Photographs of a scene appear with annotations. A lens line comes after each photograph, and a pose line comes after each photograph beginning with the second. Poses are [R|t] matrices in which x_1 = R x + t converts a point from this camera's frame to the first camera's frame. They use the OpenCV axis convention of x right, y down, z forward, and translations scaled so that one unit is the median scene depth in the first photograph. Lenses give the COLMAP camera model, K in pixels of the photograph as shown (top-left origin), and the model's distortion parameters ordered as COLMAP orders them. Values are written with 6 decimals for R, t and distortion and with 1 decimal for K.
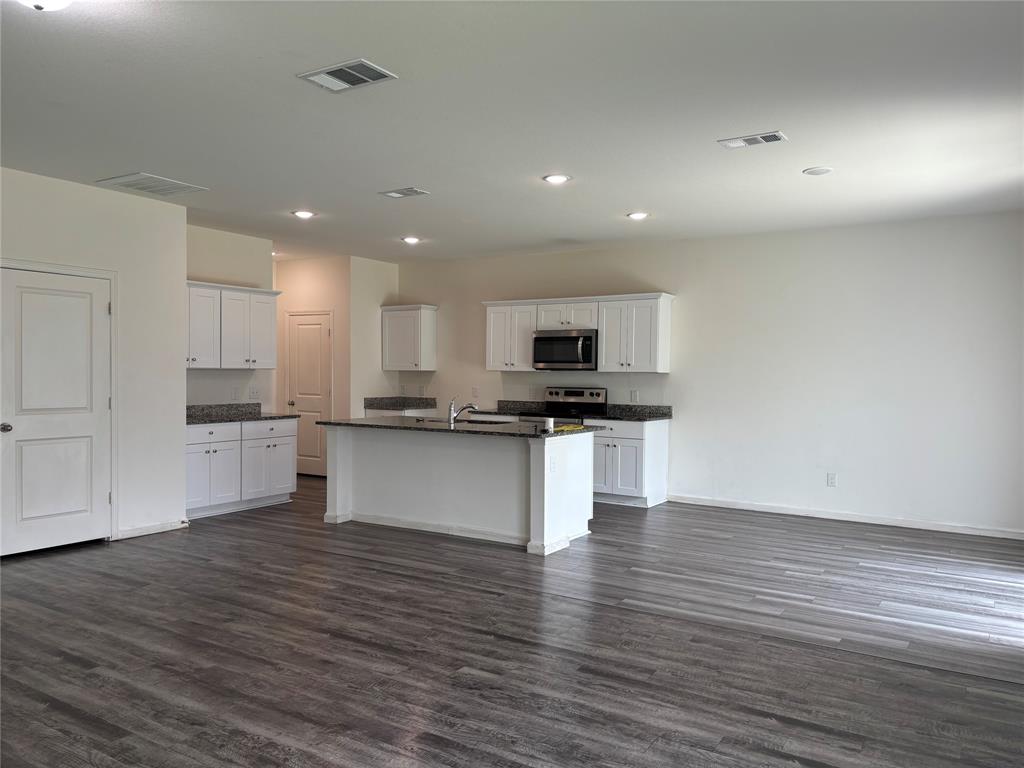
lens RADIAL K [[774.4, 0, 513.2], [0, 774.4, 382.9], [0, 0, 1]] dist [0.046503, -0.045510]
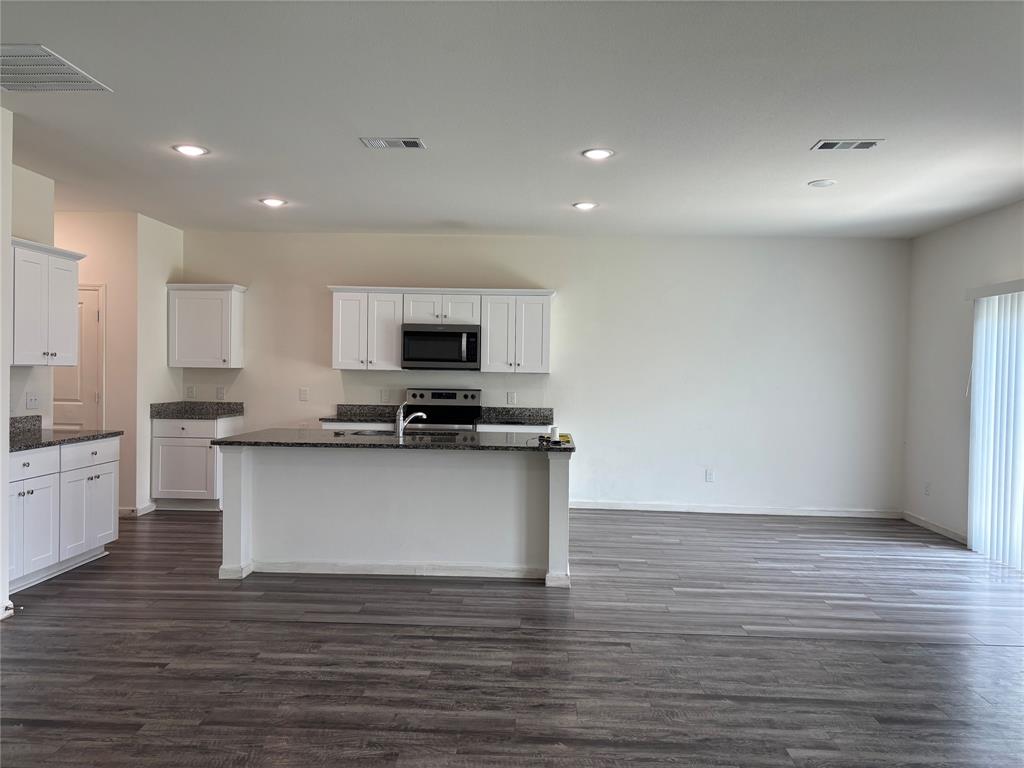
lens RADIAL K [[774.4, 0, 518.5], [0, 774.4, 384.4], [0, 0, 1]] dist [0.046503, -0.045510]
pose [[0.865376, -0.003829, 0.501108, -0.375246], [-0.000925, 0.999957, 0.009238, -0.009918], [-0.501122, -0.008458, 0.865336, 0.236253]]
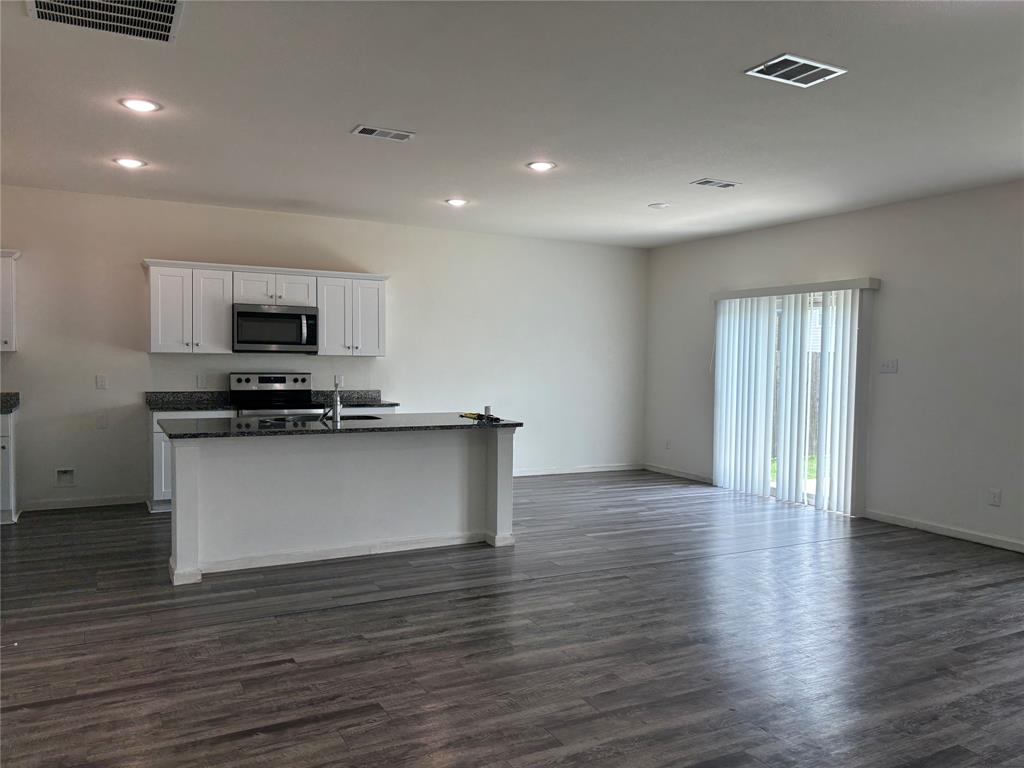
lens RADIAL K [[774.4, 0, 510.9], [0, 774.4, 390.2], [0, 0, 1]] dist [0.046503, -0.045510]
pose [[0.498480, -0.039601, 0.865996, -0.686011], [0.002796, 0.999024, 0.044075, -0.015562], [-0.866897, -0.019549, 0.498104, 0.435369]]
